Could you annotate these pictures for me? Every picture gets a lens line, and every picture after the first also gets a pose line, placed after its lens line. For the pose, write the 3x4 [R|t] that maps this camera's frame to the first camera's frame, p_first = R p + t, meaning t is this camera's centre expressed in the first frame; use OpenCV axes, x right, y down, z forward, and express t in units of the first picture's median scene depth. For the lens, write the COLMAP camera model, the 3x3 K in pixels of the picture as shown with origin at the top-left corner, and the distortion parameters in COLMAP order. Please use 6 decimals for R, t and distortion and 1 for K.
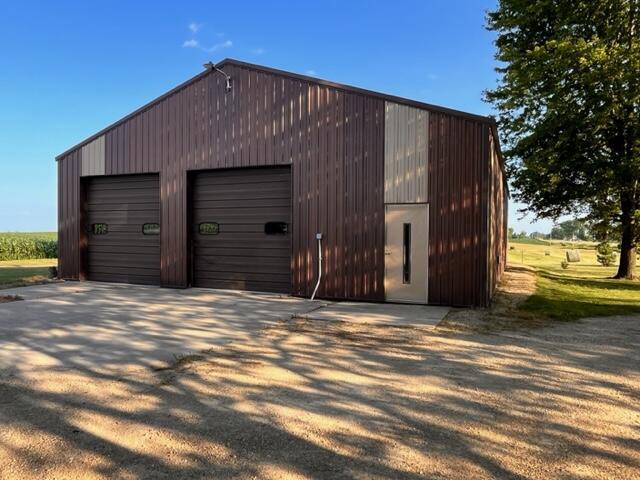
lens RADIAL K [[455.7, 0, 320.0], [0, 455.7, 240.0], [0, 0, 1]] dist [0.005652, -0.001151]
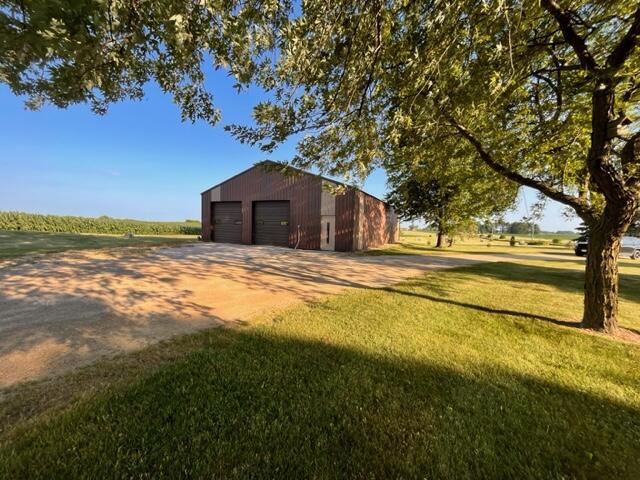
lens RADIAL K [[258.5, 0, 320.0], [0, 258.5, 240.0], [0, 0, 1]] dist [-0.001704, -0.000006]
pose [[0.999583, 0.022288, -0.018372, 0.146048], [-0.021503, 0.998892, 0.041859, 0.003501], [0.019284, -0.041447, 0.998955, -0.537729]]
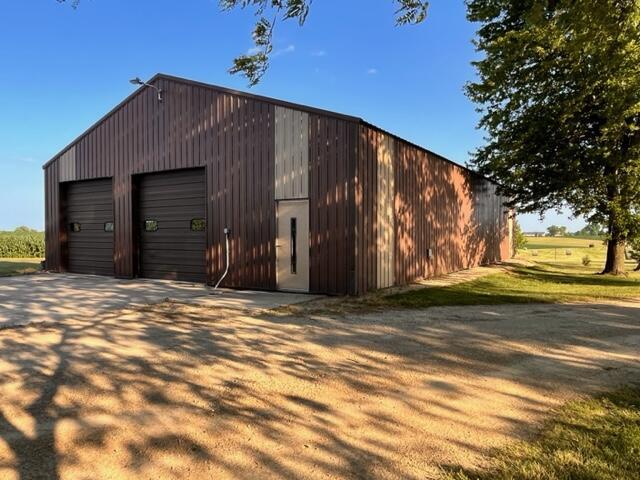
lens RADIAL K [[455.7, 0, 320.0], [0, 455.7, 240.0], [0, 0, 1]] dist [0.005652, -0.001151]
pose [[0.988396, -0.007114, -0.151729, 0.356738], [0.007368, 0.999972, 0.001110, 0.012773], [0.151717, -0.002215, 0.988421, -0.048636]]
